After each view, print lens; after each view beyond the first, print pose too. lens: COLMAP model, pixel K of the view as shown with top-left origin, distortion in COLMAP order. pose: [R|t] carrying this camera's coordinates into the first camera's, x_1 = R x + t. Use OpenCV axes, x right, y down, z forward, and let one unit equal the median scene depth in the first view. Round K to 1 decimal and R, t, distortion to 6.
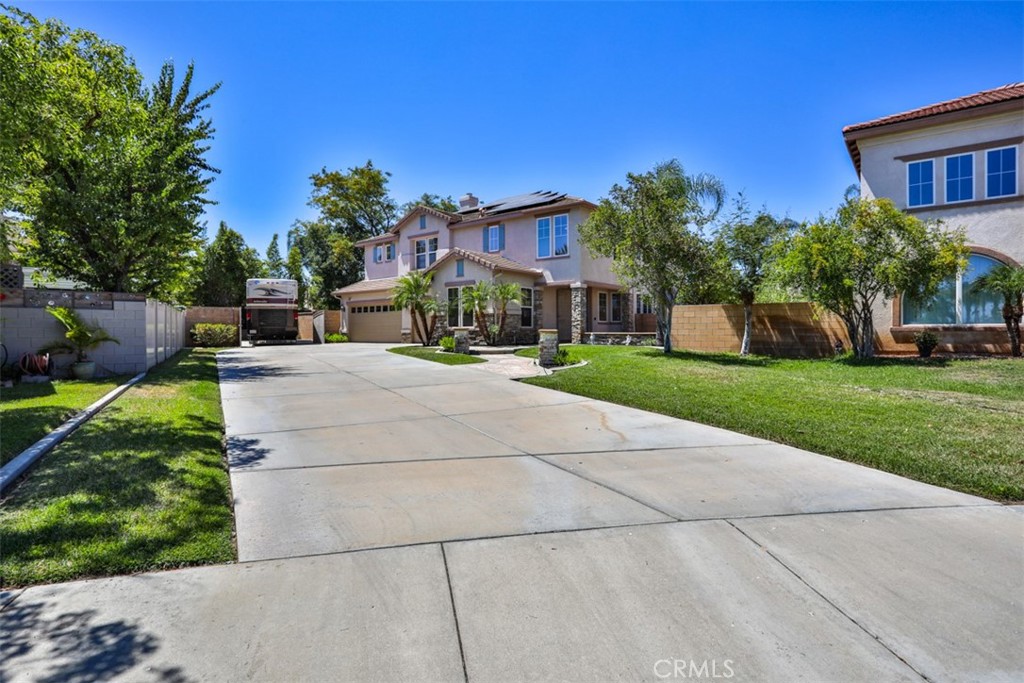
lens RADIAL K [[531.6, 0, 512.0], [0, 531.6, 341.5], [0, 0, 1]] dist [-0.082622, 0.035048]
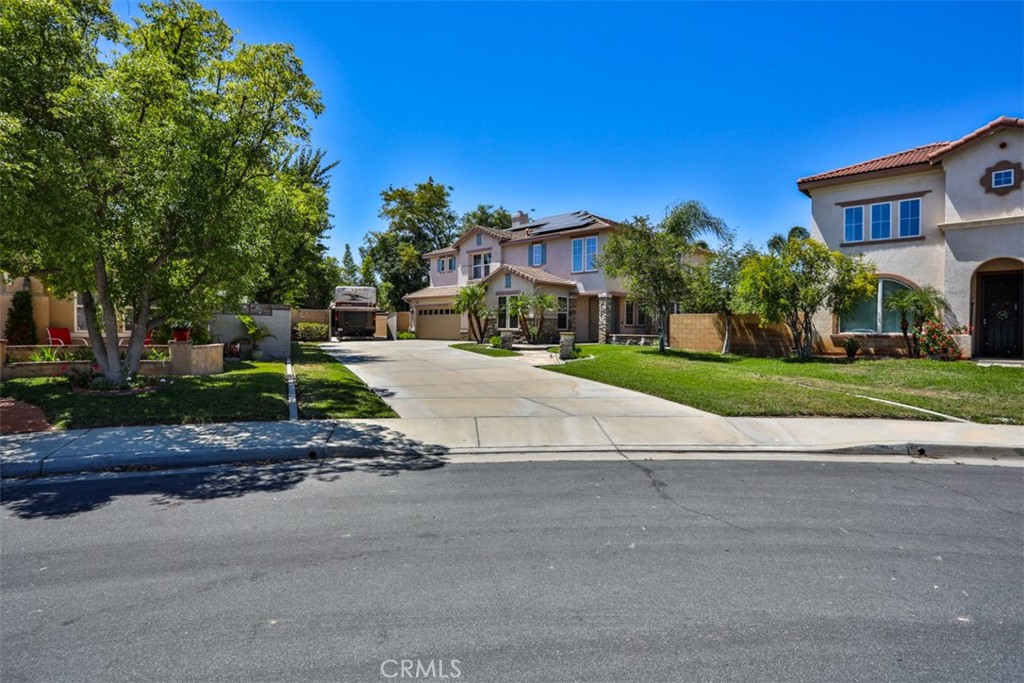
lens RADIAL K [[531.6, 0, 512.0], [0, 531.6, 341.5], [0, 0, 1]] dist [-0.082622, 0.035048]
pose [[0.994176, 0.015777, -0.106605, 0.045074], [-0.015596, 0.999875, 0.002529, -0.000244], [0.106631, -0.000851, 0.994298, -0.226487]]
